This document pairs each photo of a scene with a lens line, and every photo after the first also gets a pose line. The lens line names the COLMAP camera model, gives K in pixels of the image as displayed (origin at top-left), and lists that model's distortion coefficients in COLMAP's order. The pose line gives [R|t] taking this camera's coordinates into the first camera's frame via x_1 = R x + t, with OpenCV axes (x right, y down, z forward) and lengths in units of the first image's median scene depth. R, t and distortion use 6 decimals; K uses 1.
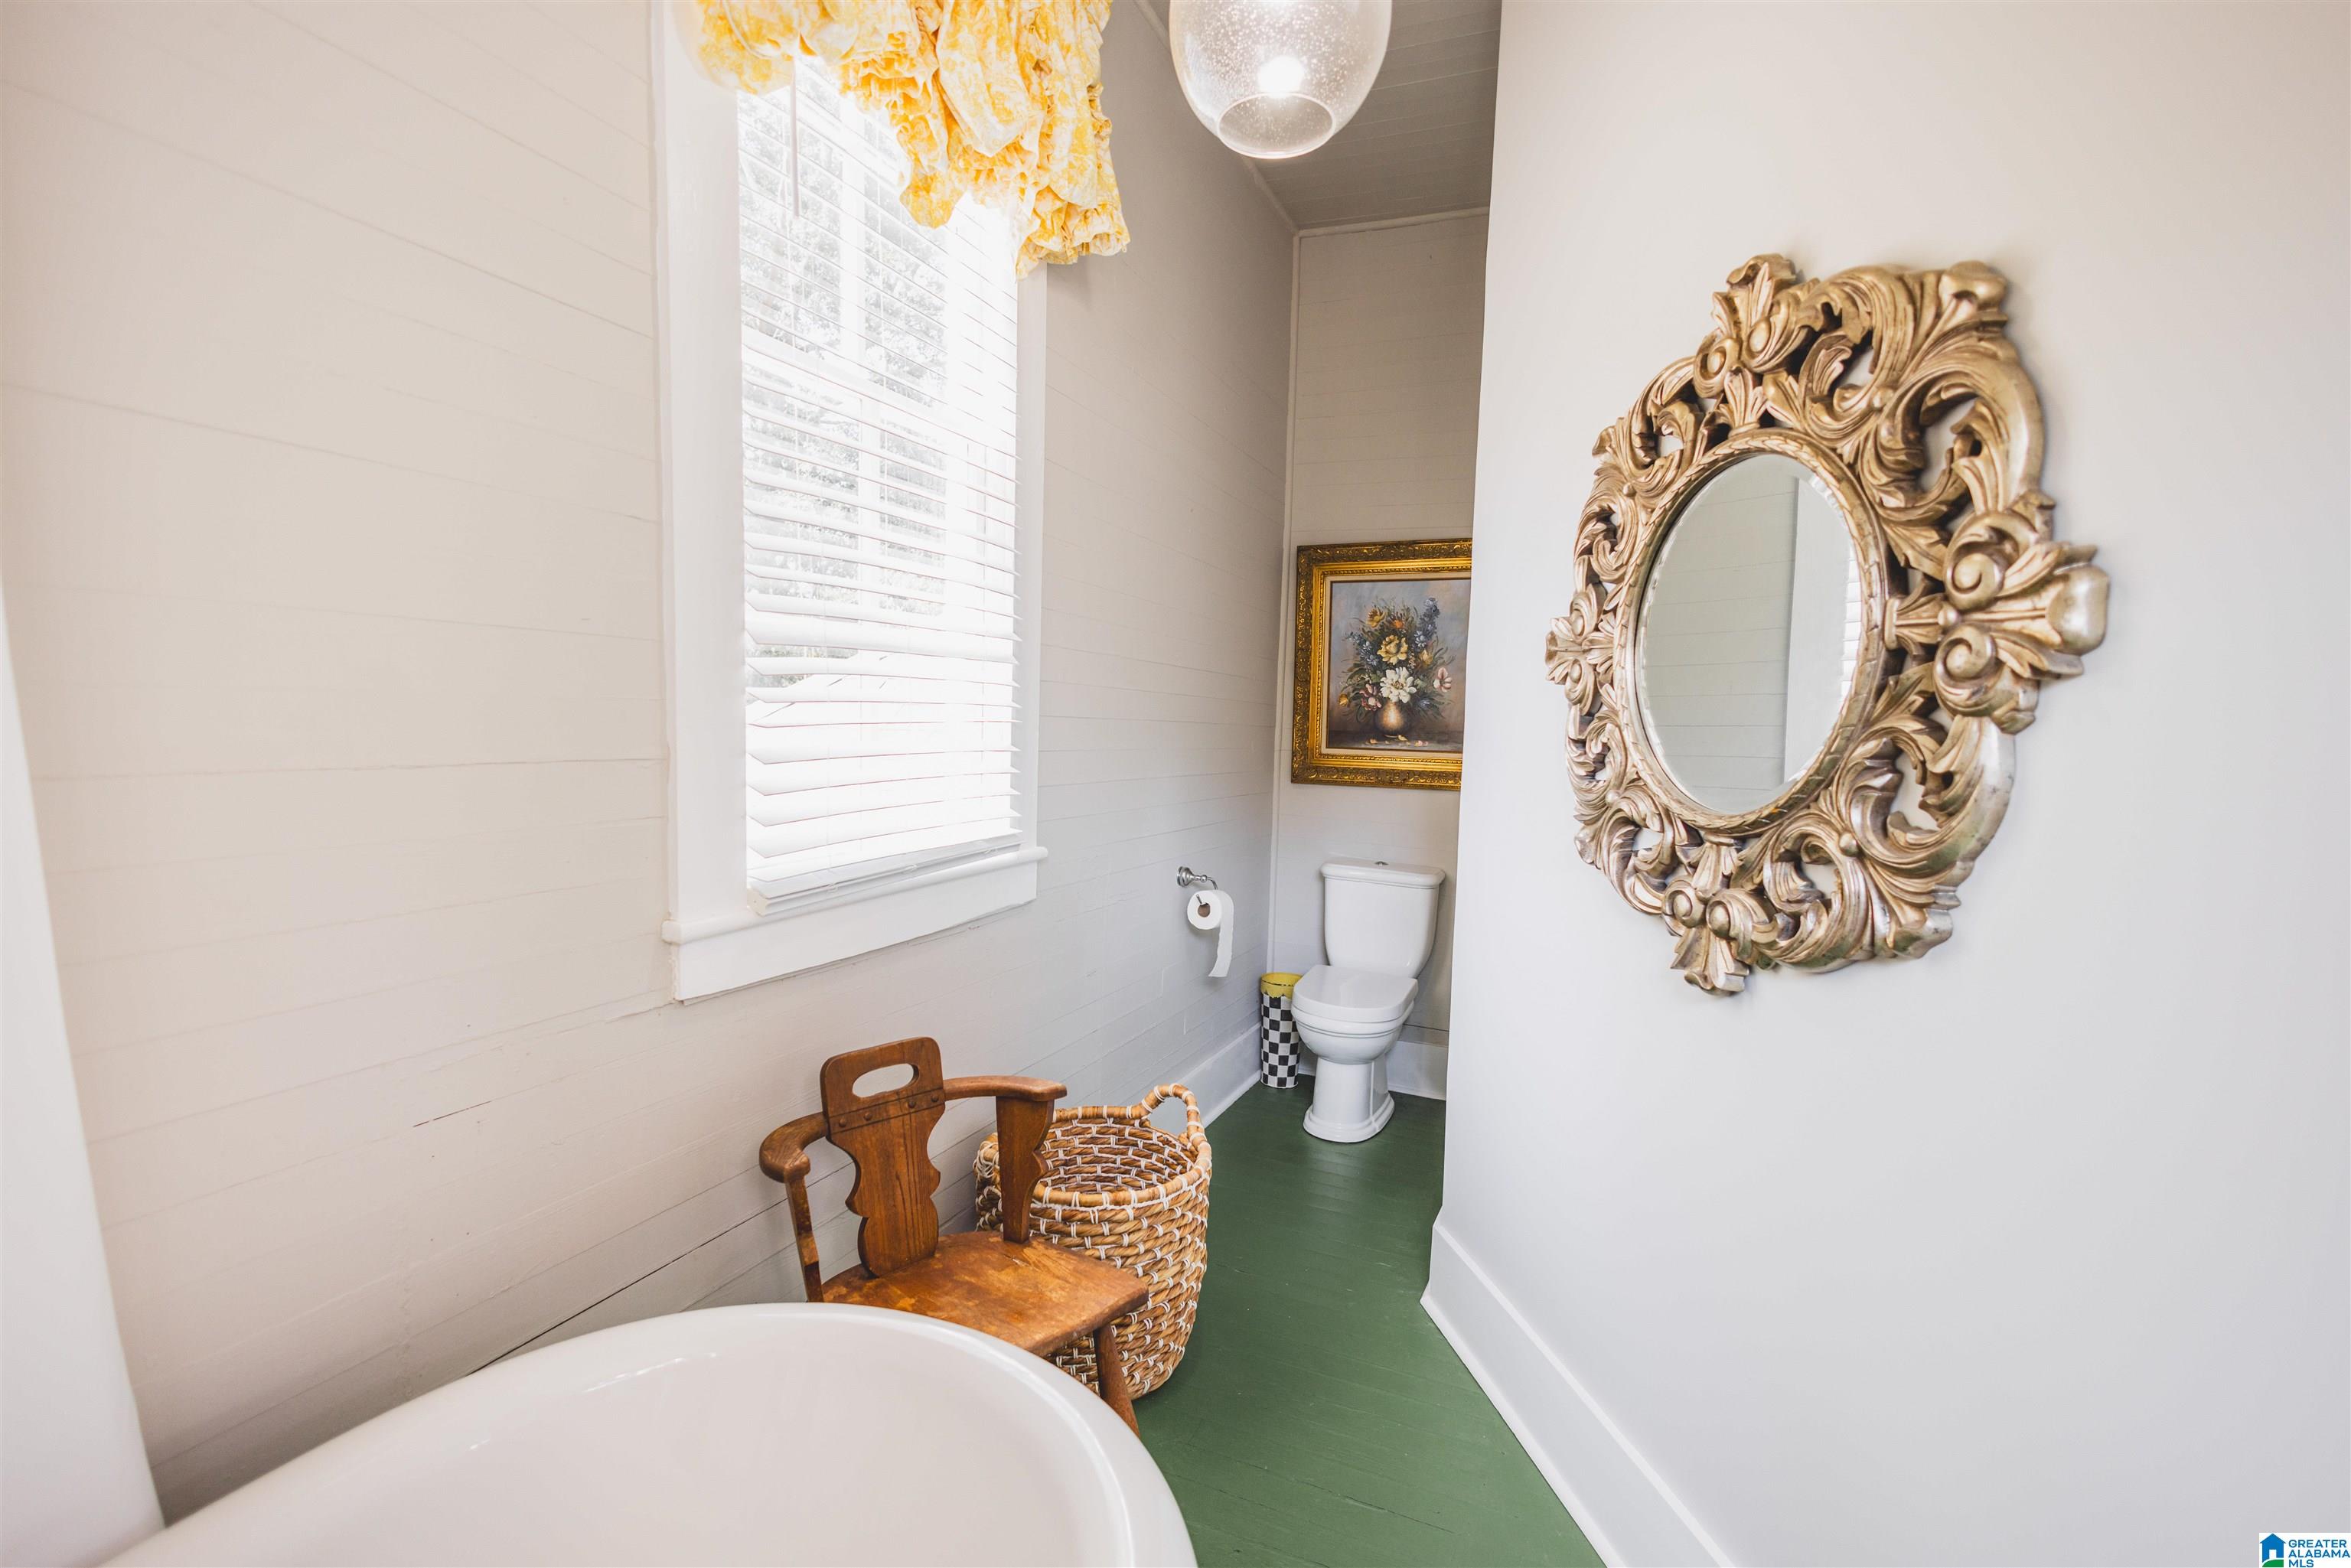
lens RADIAL K [[1066.3, 0, 1176.5], [0, 1066.3, 794.9], [0, 0, 1]] dist [0.014634, -0.005675]
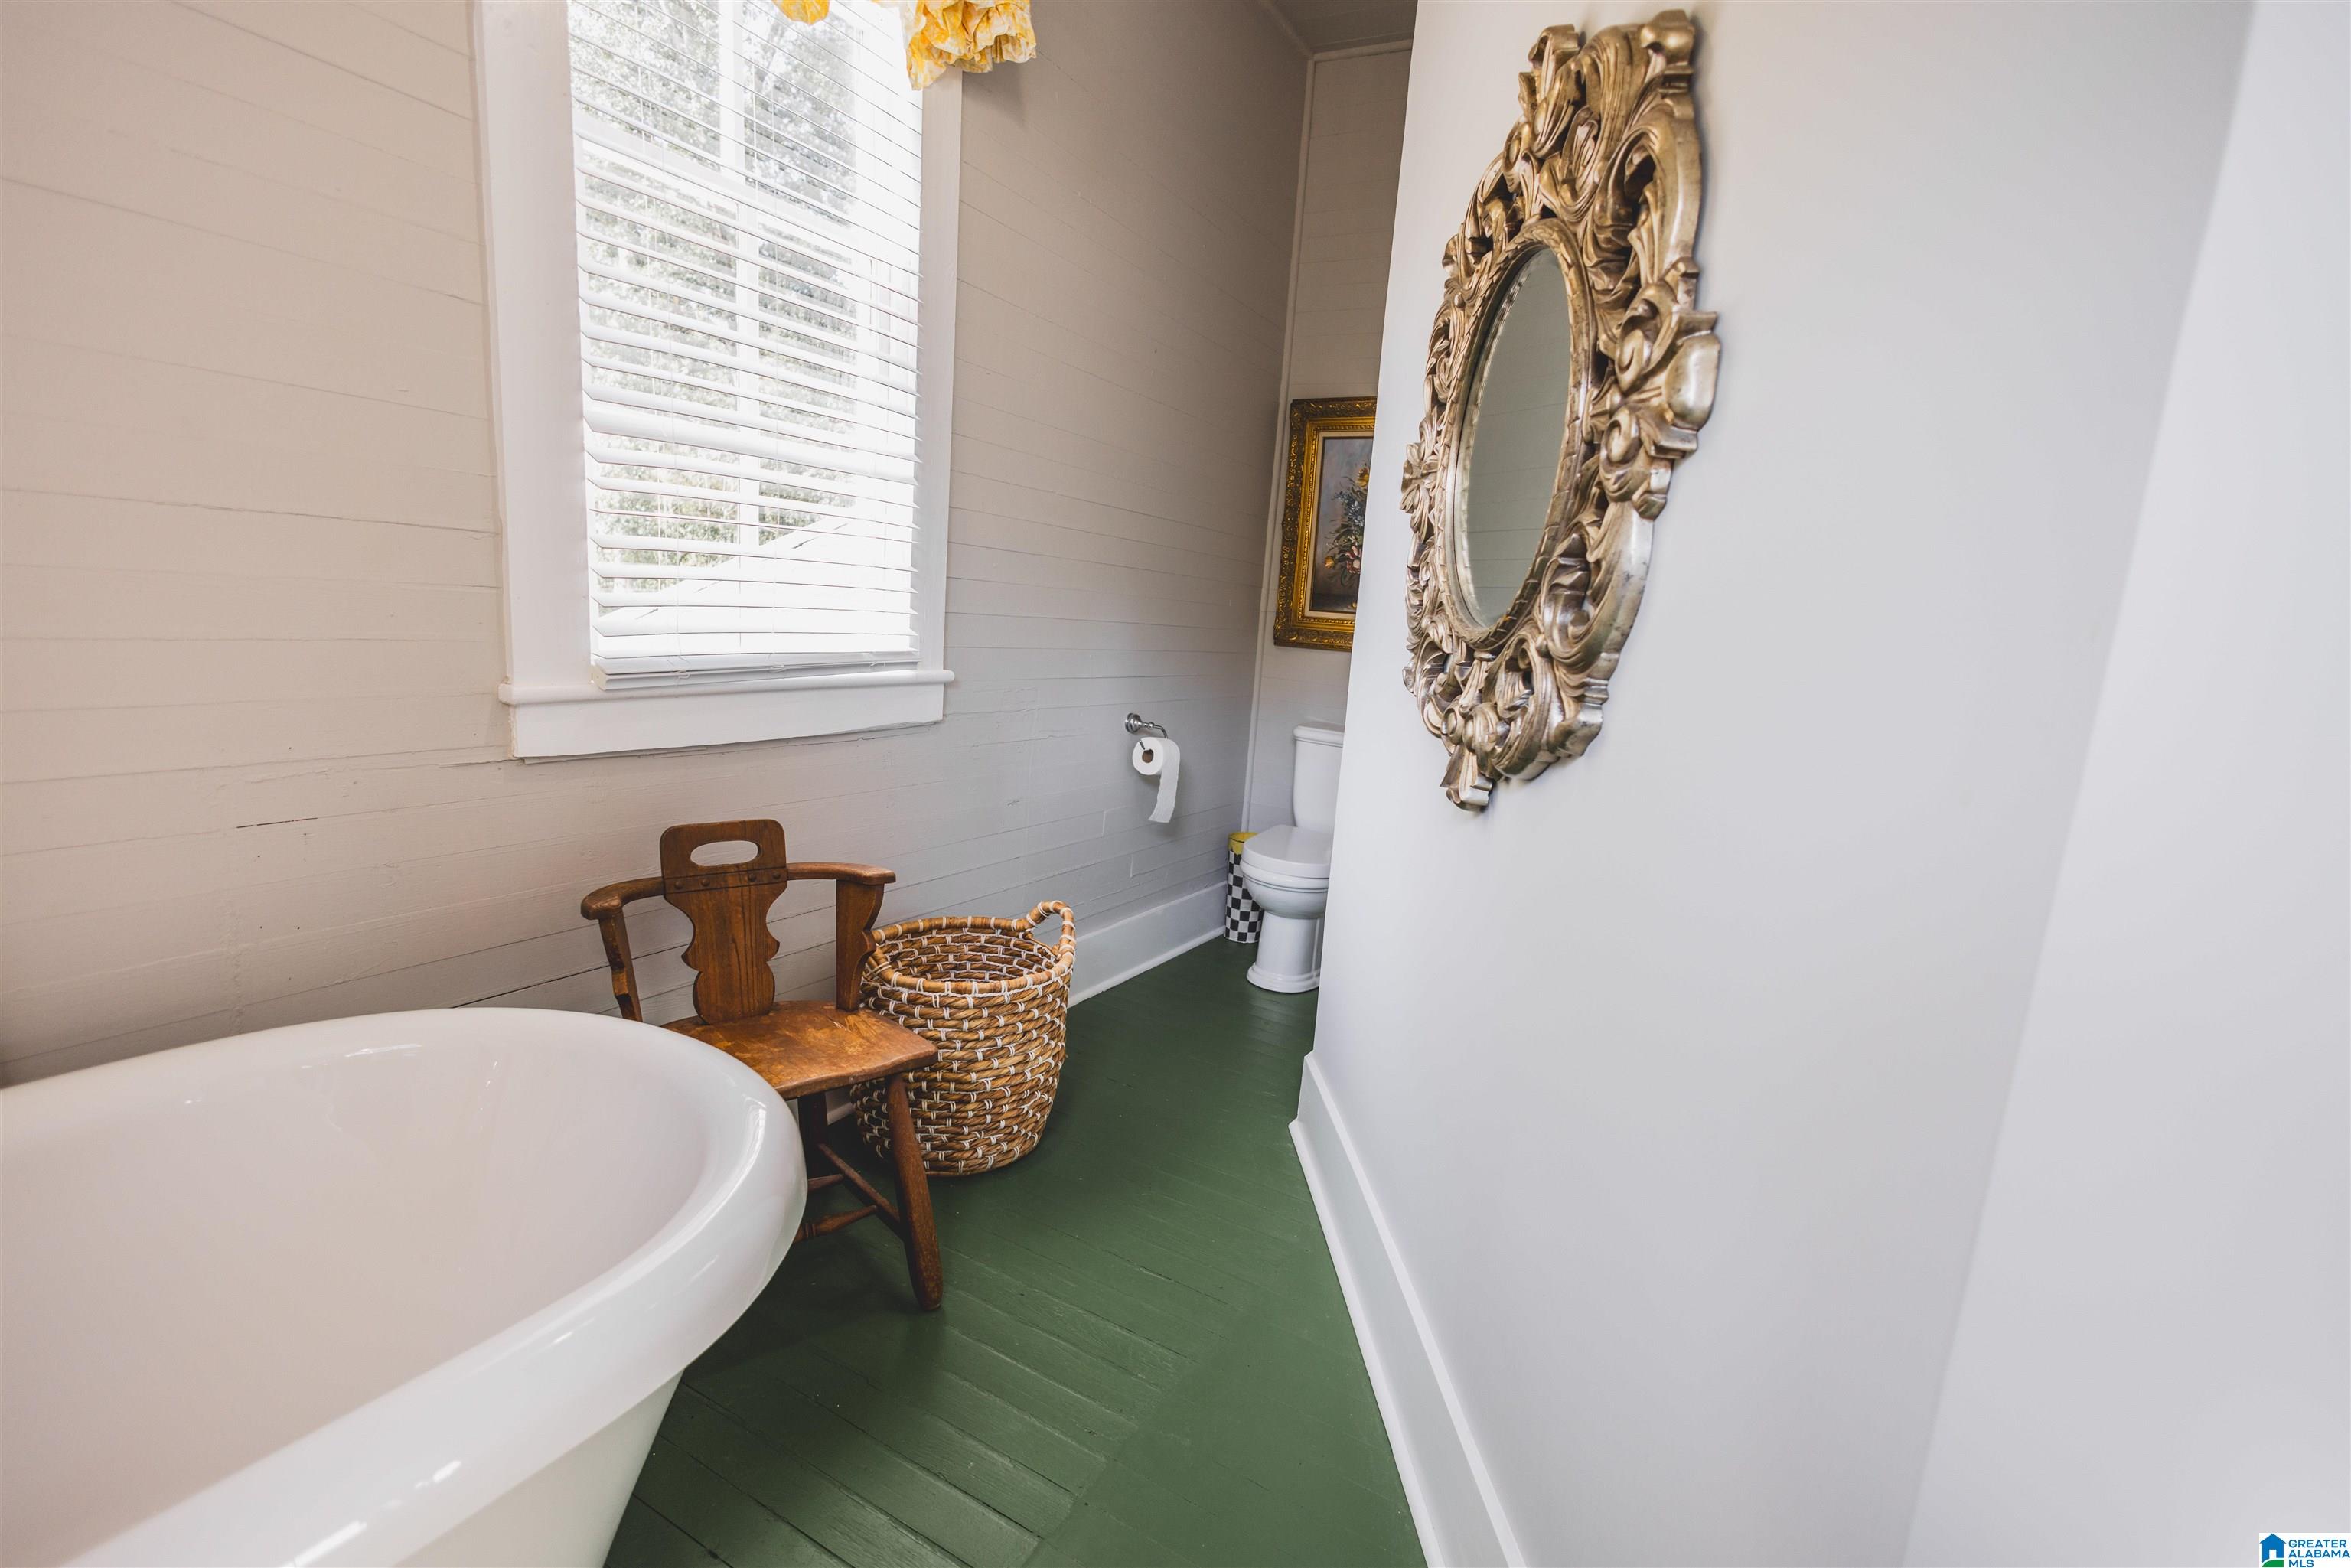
lens RADIAL K [[1066.3, 0, 1156.6], [0, 1066.3, 785.3], [0, 0, 1]] dist [0.014634, -0.005675]
pose [[0.993337, 0.061259, -0.097618, 0.248856], [-0.051673, 0.993856, 0.097877, 0.064703], [0.103014, -0.092180, 0.990399, -0.025041]]
